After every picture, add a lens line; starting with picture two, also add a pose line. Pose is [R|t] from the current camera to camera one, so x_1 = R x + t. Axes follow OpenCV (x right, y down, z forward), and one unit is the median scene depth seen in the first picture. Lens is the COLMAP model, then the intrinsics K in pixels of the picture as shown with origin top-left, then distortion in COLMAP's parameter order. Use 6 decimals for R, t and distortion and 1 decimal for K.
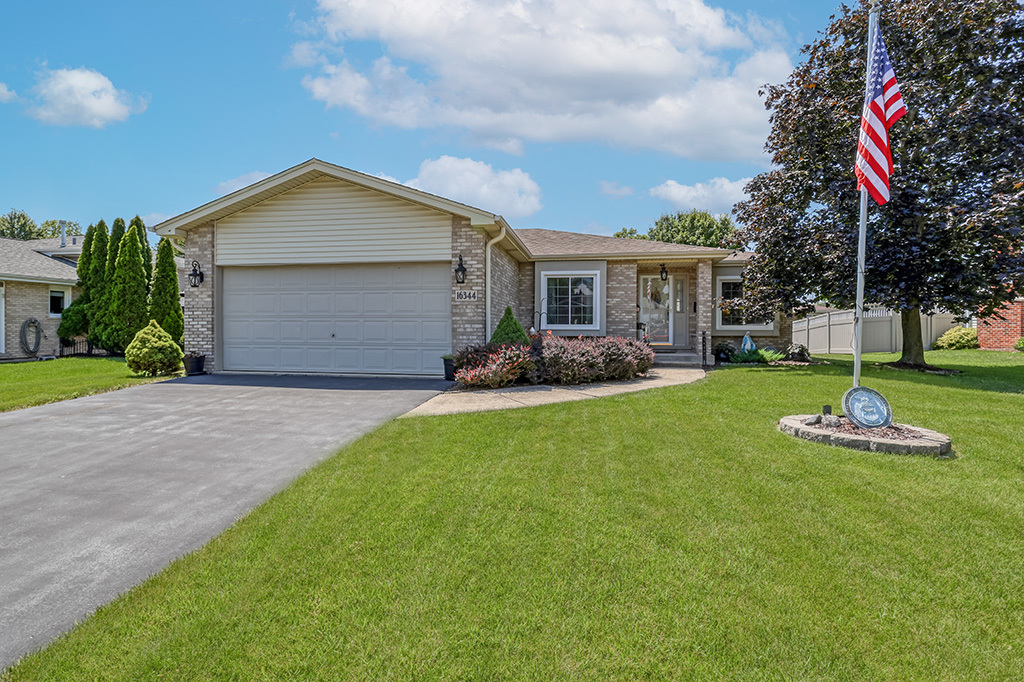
lens RADIAL K [[482.1, 0, 507.1], [0, 482.1, 327.9], [0, 0, 1]] dist [-0.011025, 0.000553]
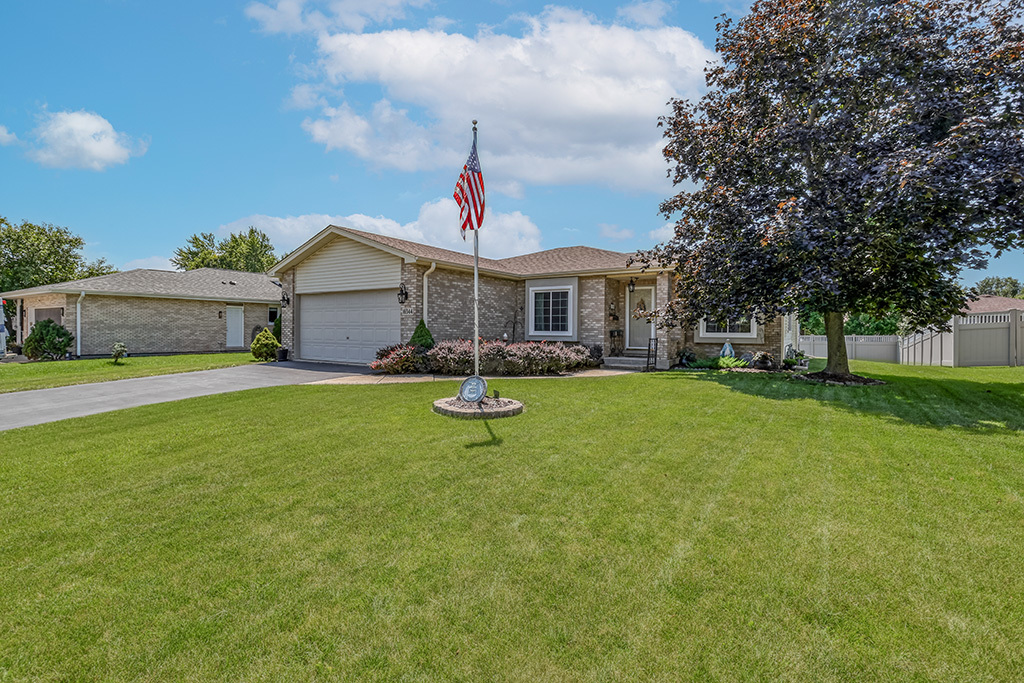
lens RADIAL K [[482.1, 0, 507.1], [0, 482.1, 328.4], [0, 0, 1]] dist [-0.011025, 0.000553]
pose [[0.911179, 0.002436, -0.412004, 0.531567], [-0.006042, 0.999954, -0.007450, -0.004736], [0.411967, 0.009277, 0.911151, -0.134181]]
